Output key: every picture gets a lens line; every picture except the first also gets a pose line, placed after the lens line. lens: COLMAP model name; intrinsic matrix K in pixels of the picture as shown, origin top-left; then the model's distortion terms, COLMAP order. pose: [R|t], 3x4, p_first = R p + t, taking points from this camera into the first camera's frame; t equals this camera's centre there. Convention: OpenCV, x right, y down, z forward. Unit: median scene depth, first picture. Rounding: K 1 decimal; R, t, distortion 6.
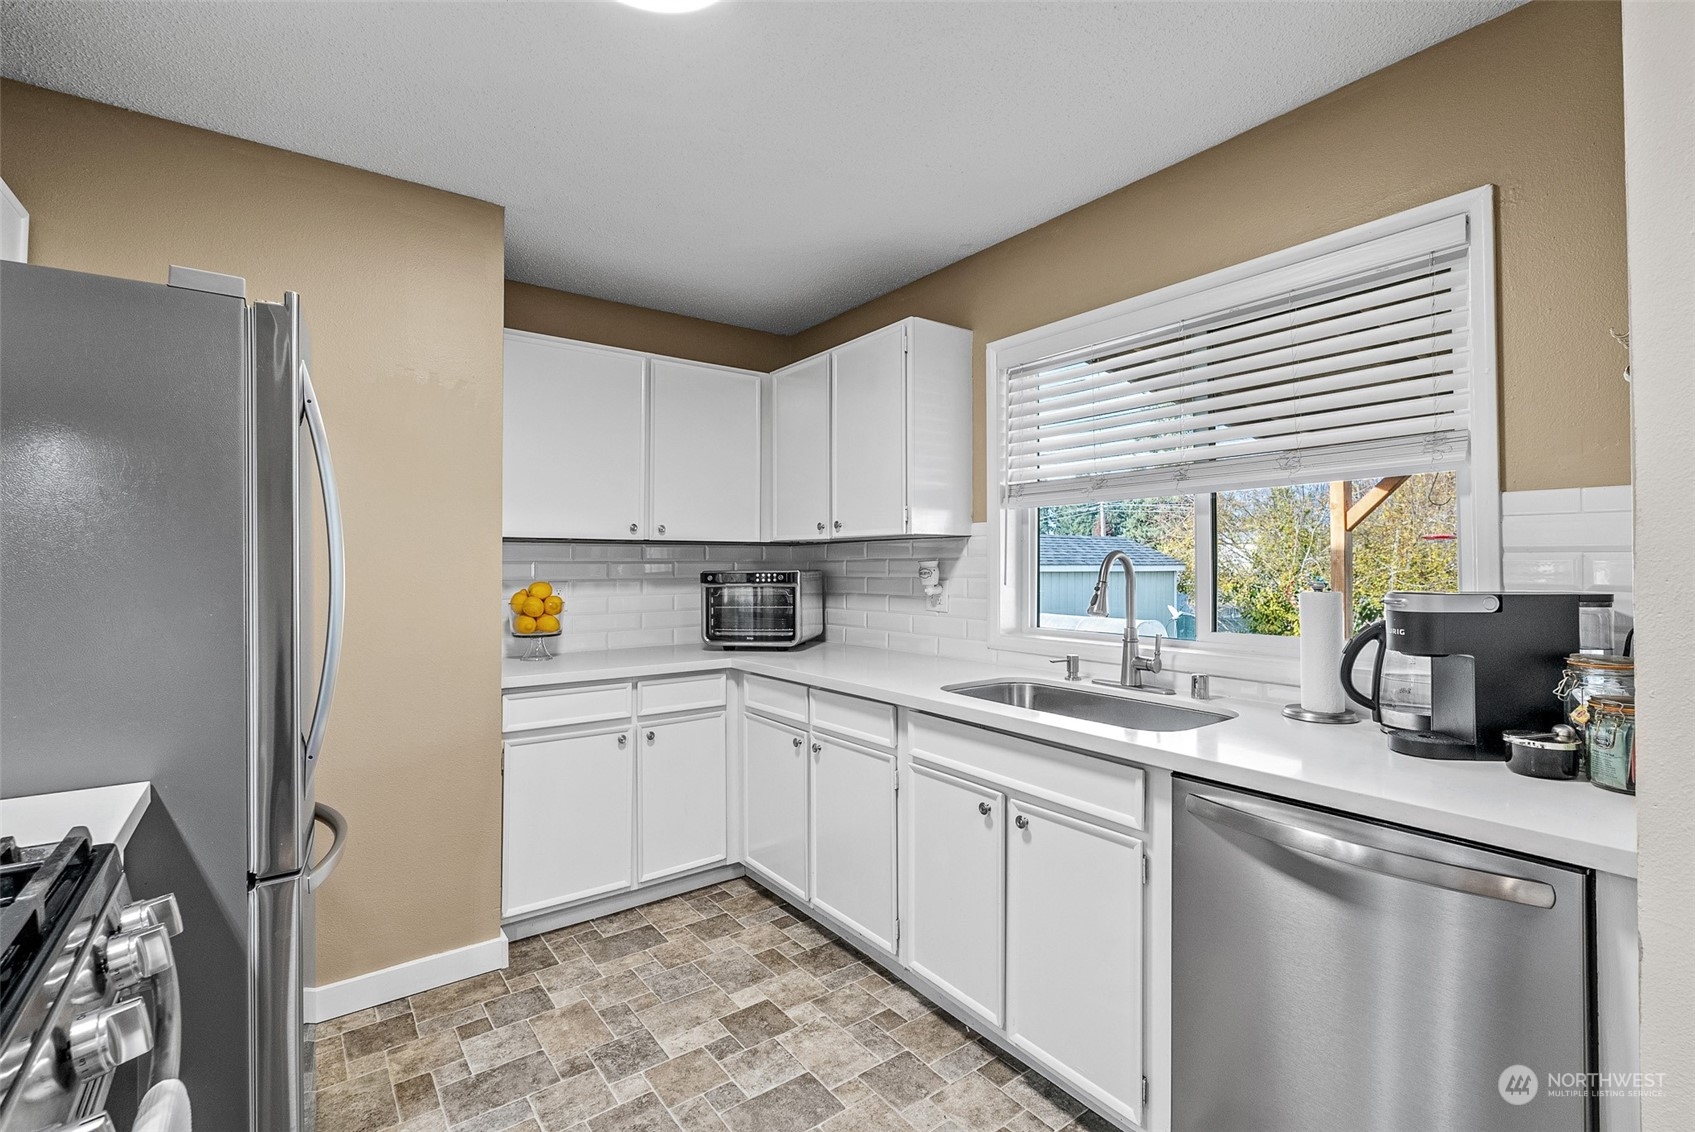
lens RADIAL K [[752.9, 0, 855.7], [0, 752.9, 548.6], [0, 0, 1]] dist [-0.010259, 0.001364]
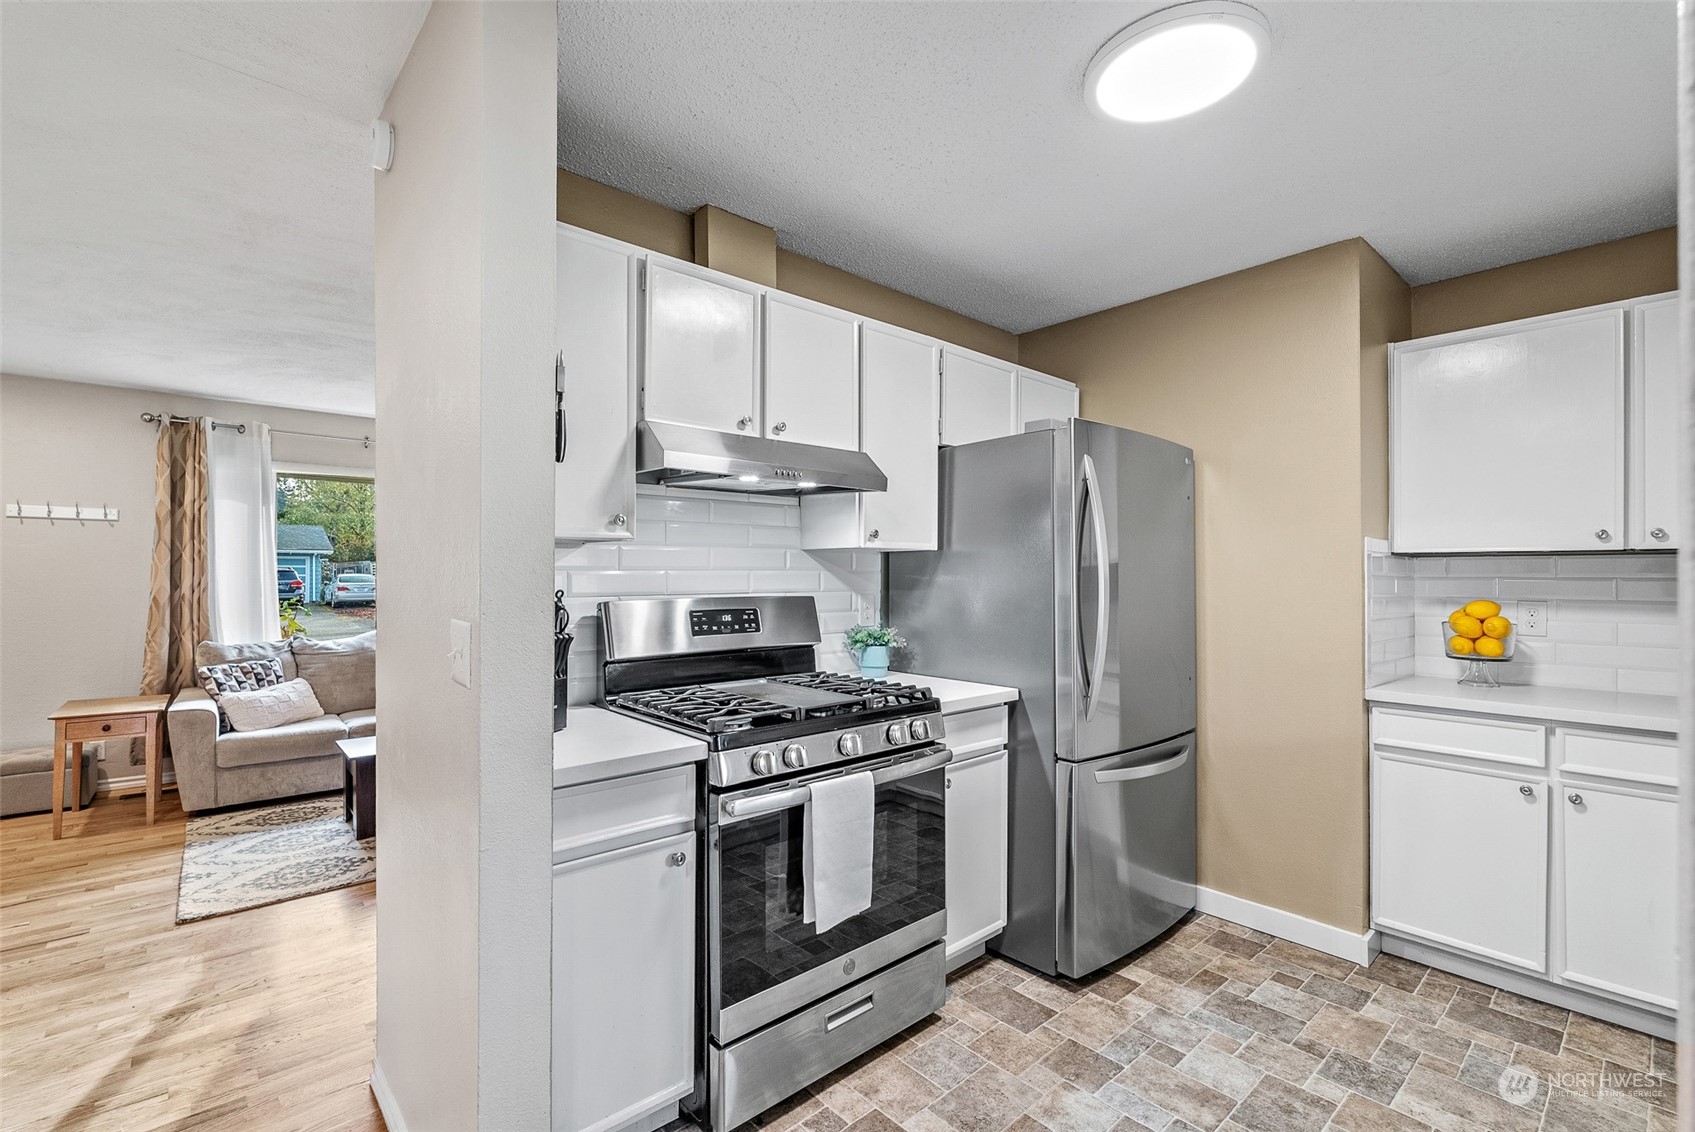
lens RADIAL K [[752.9, 0, 848.5], [0, 752.9, 567.4], [0, 0, 1]] dist [-0.010259, 0.001364]
pose [[0.073848, -0.008858, -0.997230, 0.497488], [0.015507, 0.999850, -0.007733, 0.000328], [0.997149, -0.014893, 0.073974, 0.203666]]
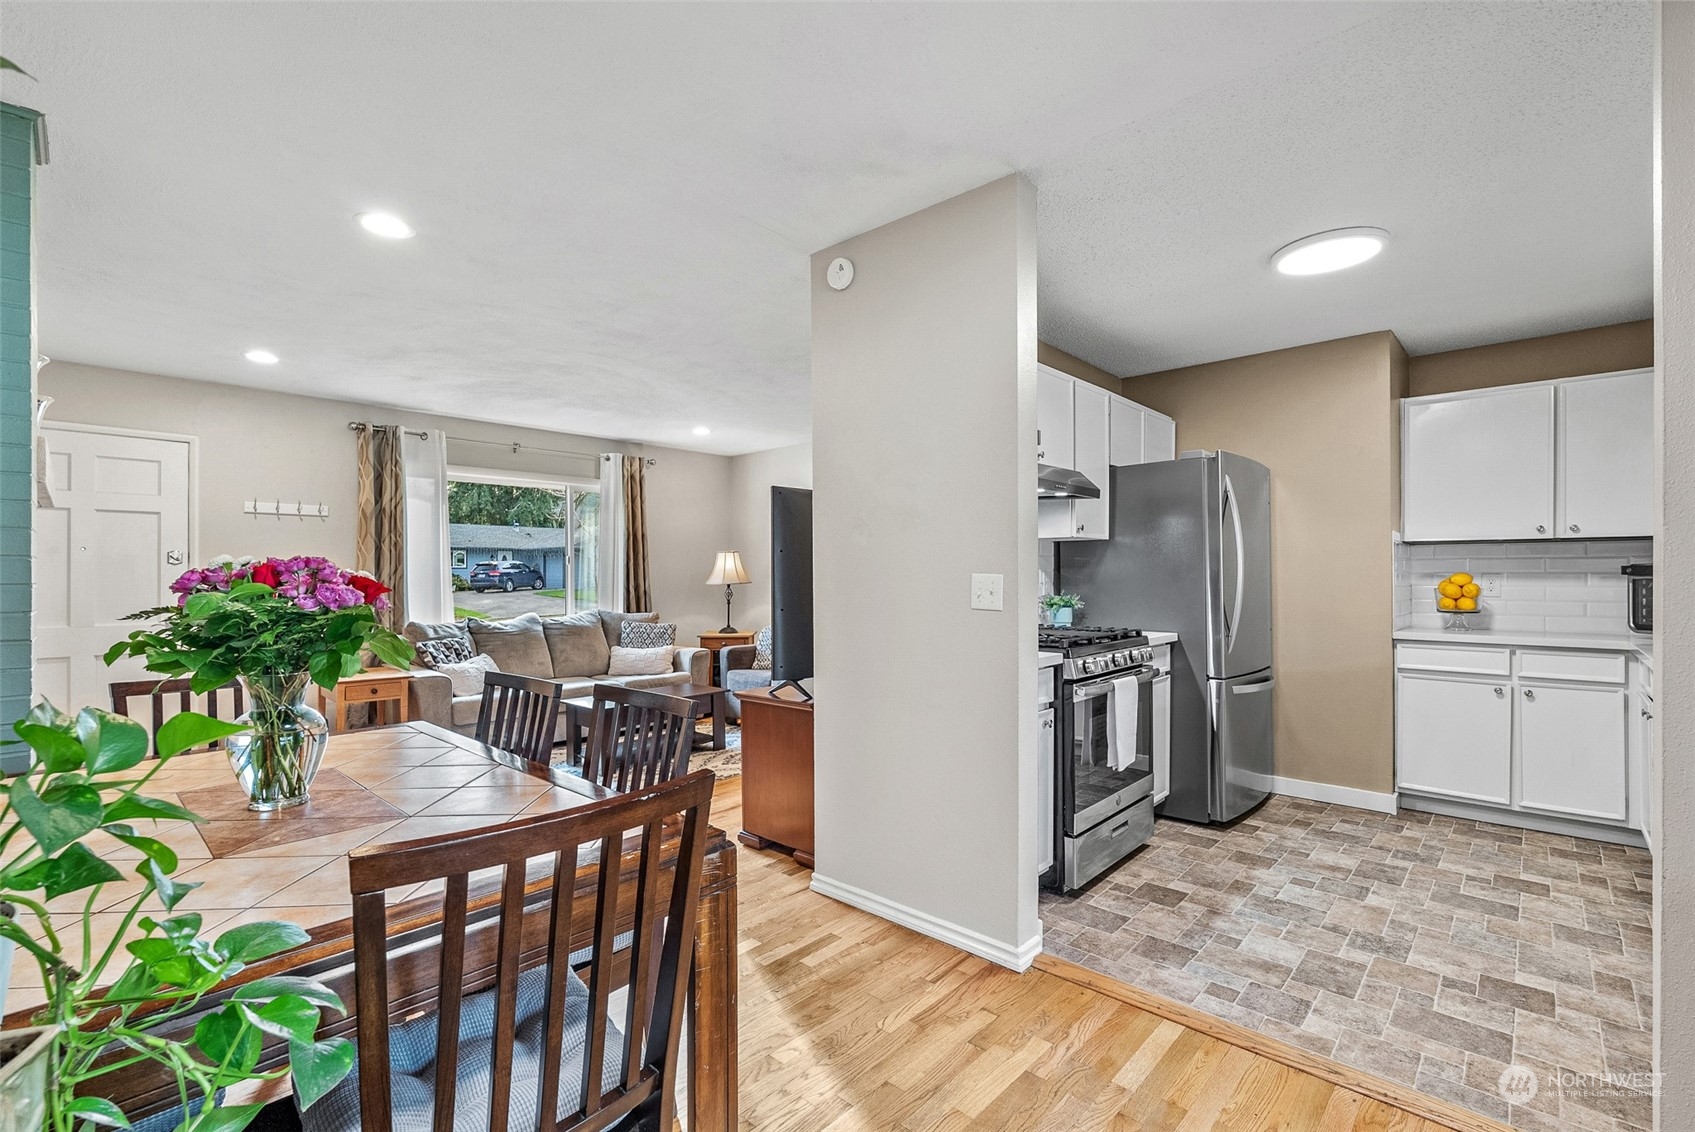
lens RADIAL K [[752.9, 0, 847.9], [0, 752.9, 571.6], [0, 0, 1]] dist [-0.010259, 0.001364]
pose [[0.168338, -0.002303, -0.985727, 0.852390], [0.018941, 0.999820, 0.000899, 0.023081], [0.985547, -0.018822, 0.168352, -0.372552]]
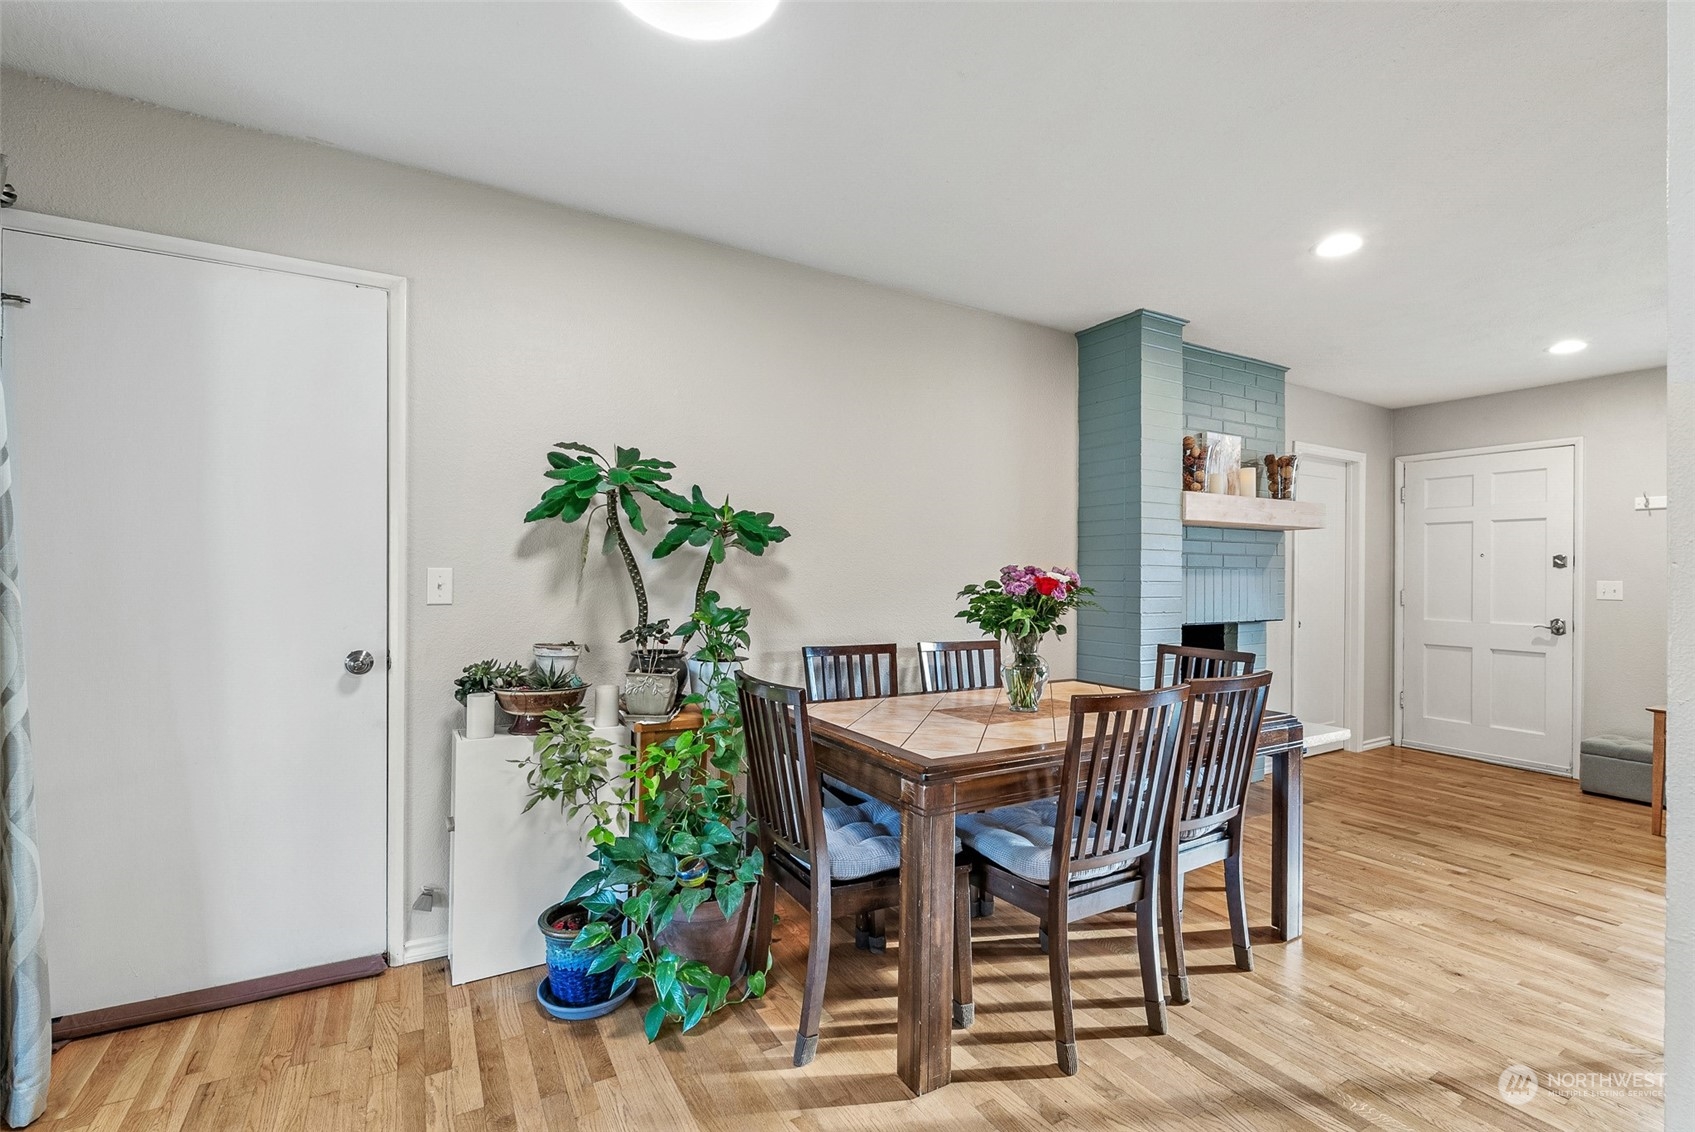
lens RADIAL K [[752.9, 0, 863.8], [0, 752.9, 569.3], [0, 0, 1]] dist [-0.010259, 0.001364]
pose [[-0.993824, -0.003352, 0.110914, 0.266525], [-0.006196, 0.999661, -0.025306, 0.036655], [-0.110791, -0.025837, -0.993508, 0.357717]]
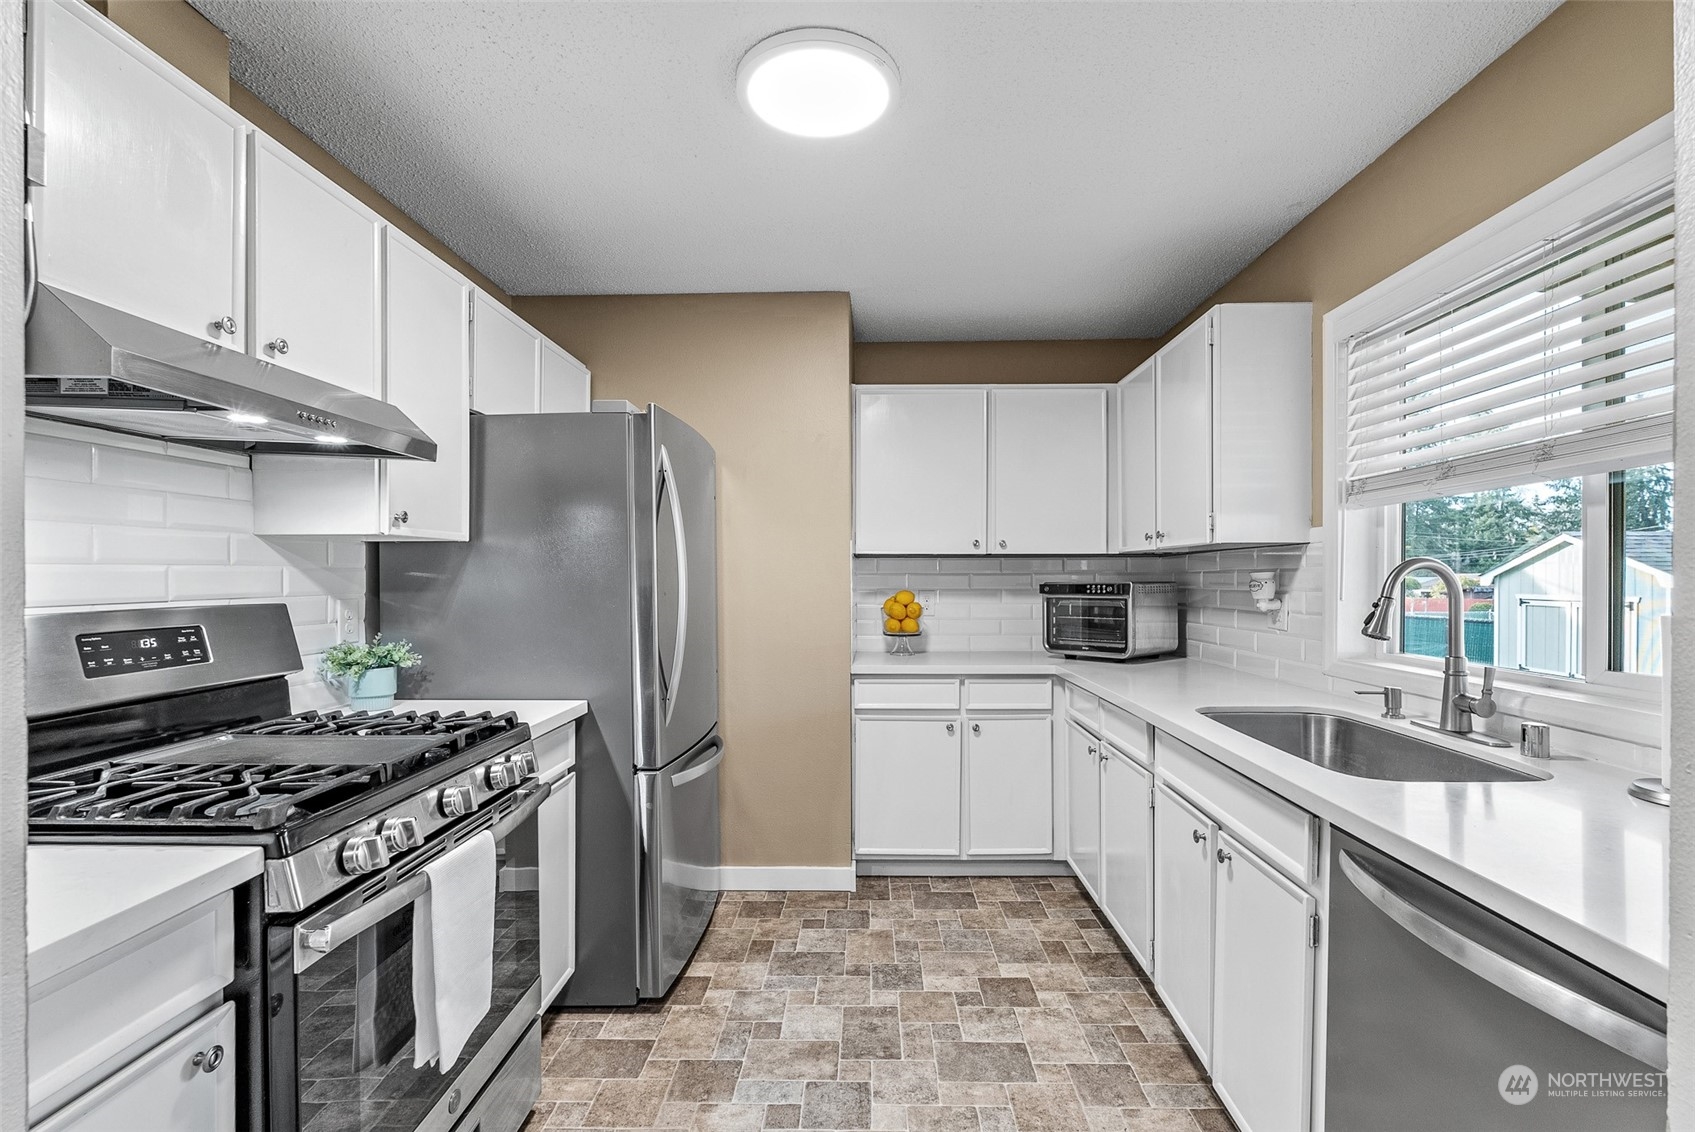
lens RADIAL K [[752.9, 0, 860.0], [0, 752.9, 575.7], [0, 0, 1]] dist [-0.010259, 0.001364]
pose [[0.785829, -0.000816, -0.618444, 0.318212], [0.012941, 0.999802, 0.015124, 0.001352], [0.618309, -0.019888, 0.785683, 0.009474]]
